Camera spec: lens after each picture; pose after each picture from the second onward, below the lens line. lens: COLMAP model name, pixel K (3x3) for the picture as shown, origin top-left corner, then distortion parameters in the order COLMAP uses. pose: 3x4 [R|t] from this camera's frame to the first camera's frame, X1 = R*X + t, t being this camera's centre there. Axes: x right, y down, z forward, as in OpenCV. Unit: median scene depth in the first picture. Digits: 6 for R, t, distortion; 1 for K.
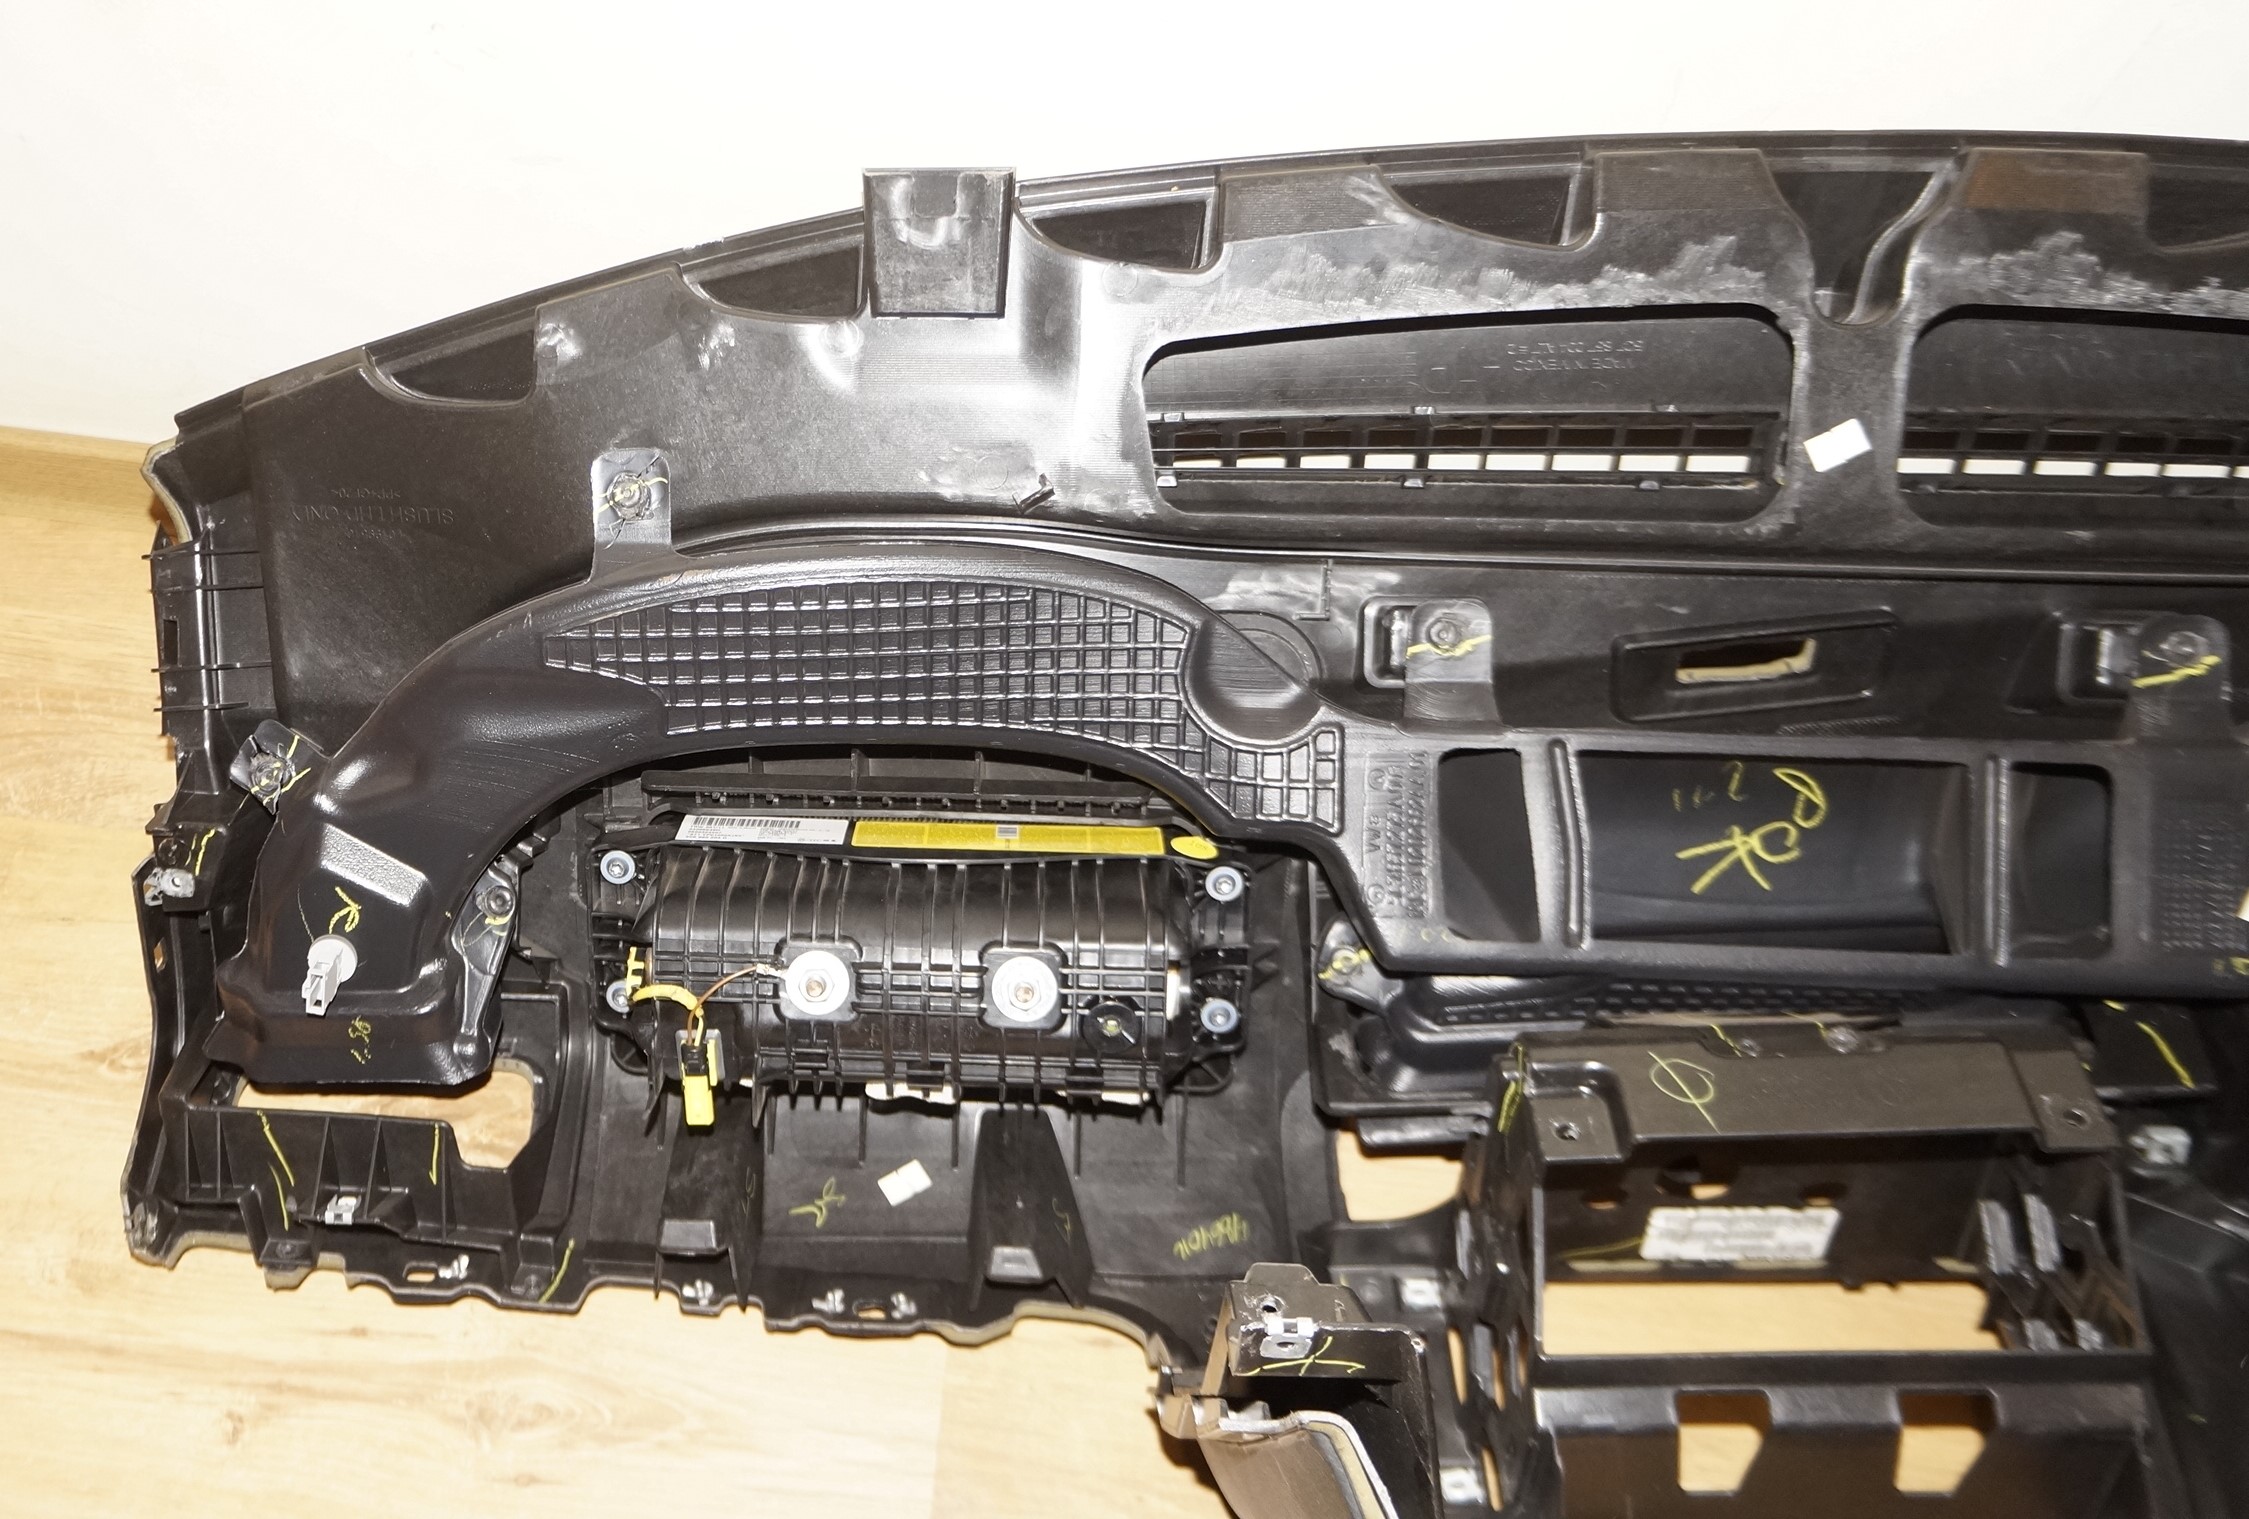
lens RADIAL K [[1748.2, 0, 1124.5], [0, 1748.2, 759.5], [0, 0, 1]] dist [0.001219, -0.011886]
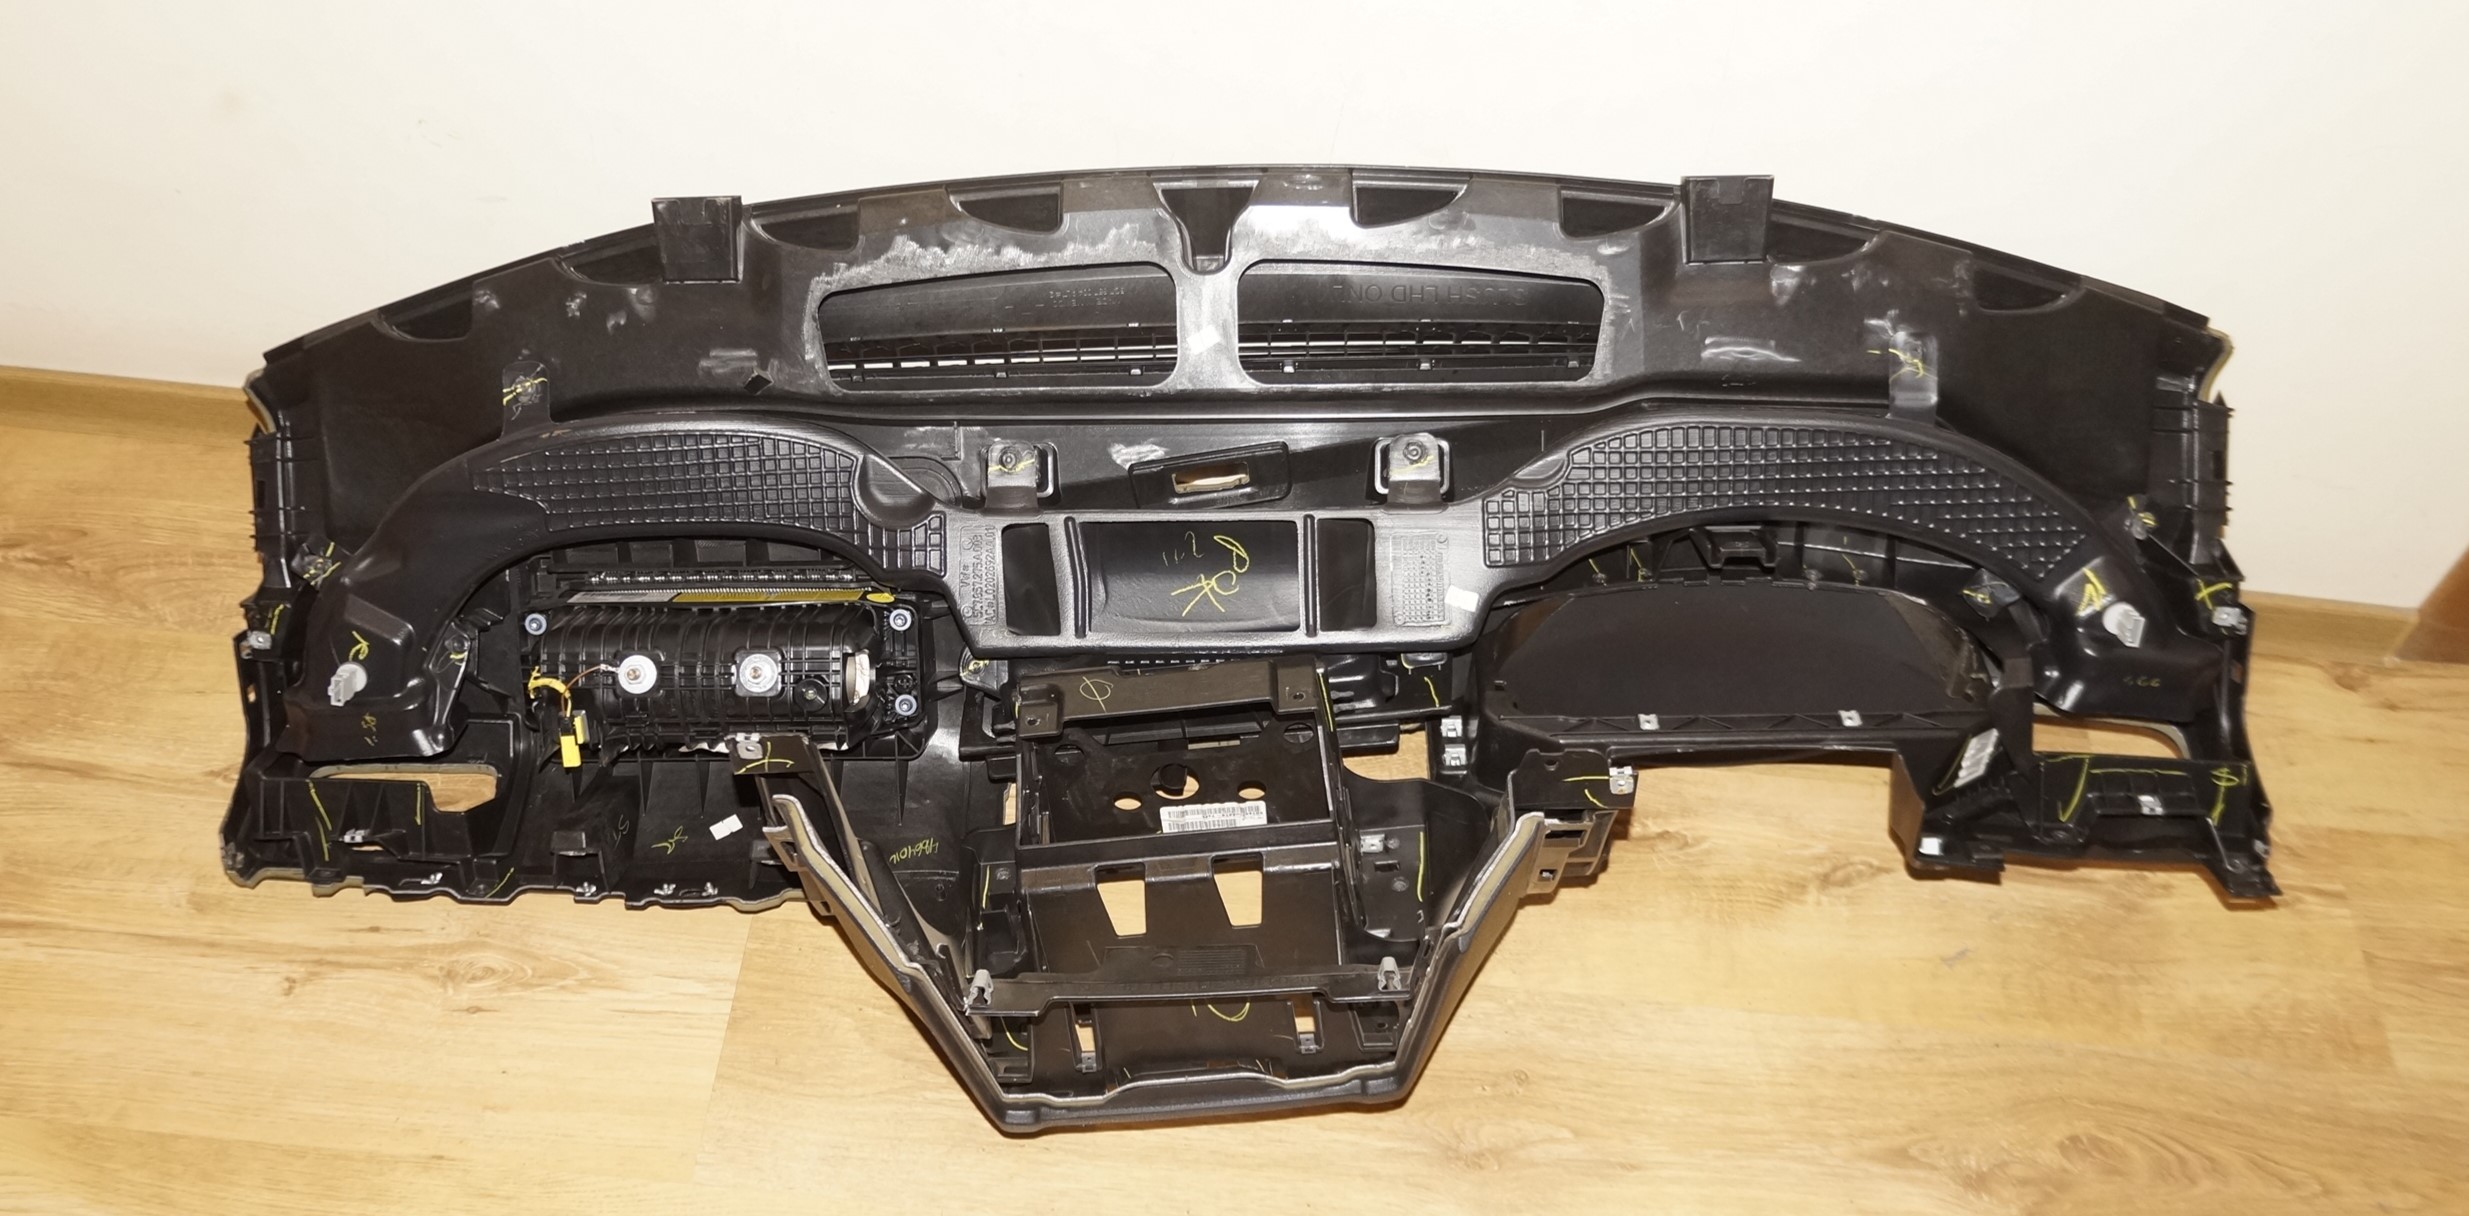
lens RADIAL K [[1508.3, 0, 1234.5], [0, 1508.3, 608.0], [0, 0, 1]] dist [-0.002667, 0.003139]
pose [[0.999500, -0.023868, 0.020724, 0.326791], [0.025344, 0.996925, -0.074150, 0.165633], [-0.018890, 0.074638, 0.997032, -0.404789]]
